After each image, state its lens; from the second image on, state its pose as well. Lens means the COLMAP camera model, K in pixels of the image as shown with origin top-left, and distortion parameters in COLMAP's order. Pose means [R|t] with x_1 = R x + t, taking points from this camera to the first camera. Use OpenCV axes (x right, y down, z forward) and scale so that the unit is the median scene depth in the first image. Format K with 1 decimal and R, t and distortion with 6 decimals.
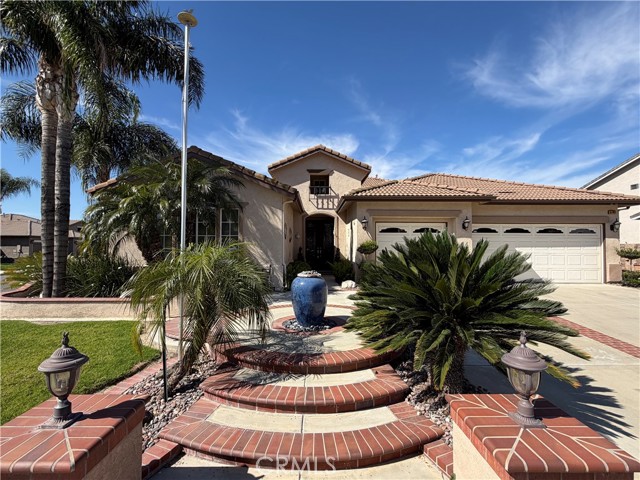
lens RADIAL K [[279.5, 0, 319.4], [0, 279.5, 240.2], [0, 0, 1]] dist [0.000048, 0.000001]
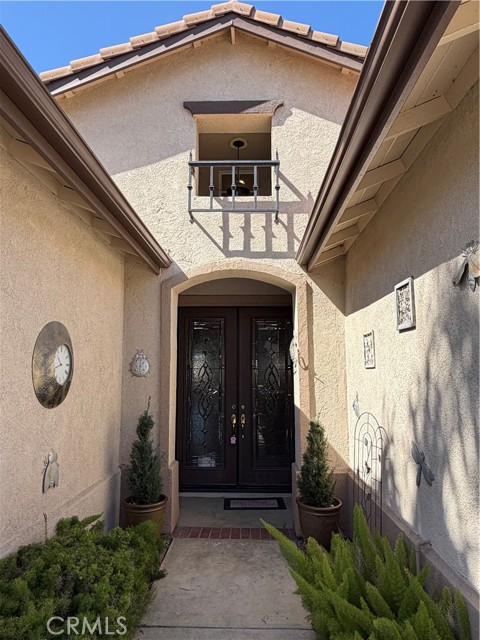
lens RADIAL K [[431.9, 0, 241.3], [0, 431.9, 321.4], [0, 0, 1]] dist [-0.002209, -0.000276]
pose [[0.998454, -0.011843, -0.054300, 0.026636], [0.006359, 0.994960, -0.100070, -0.015639], [0.055211, 0.099570, 0.993498, 0.629533]]
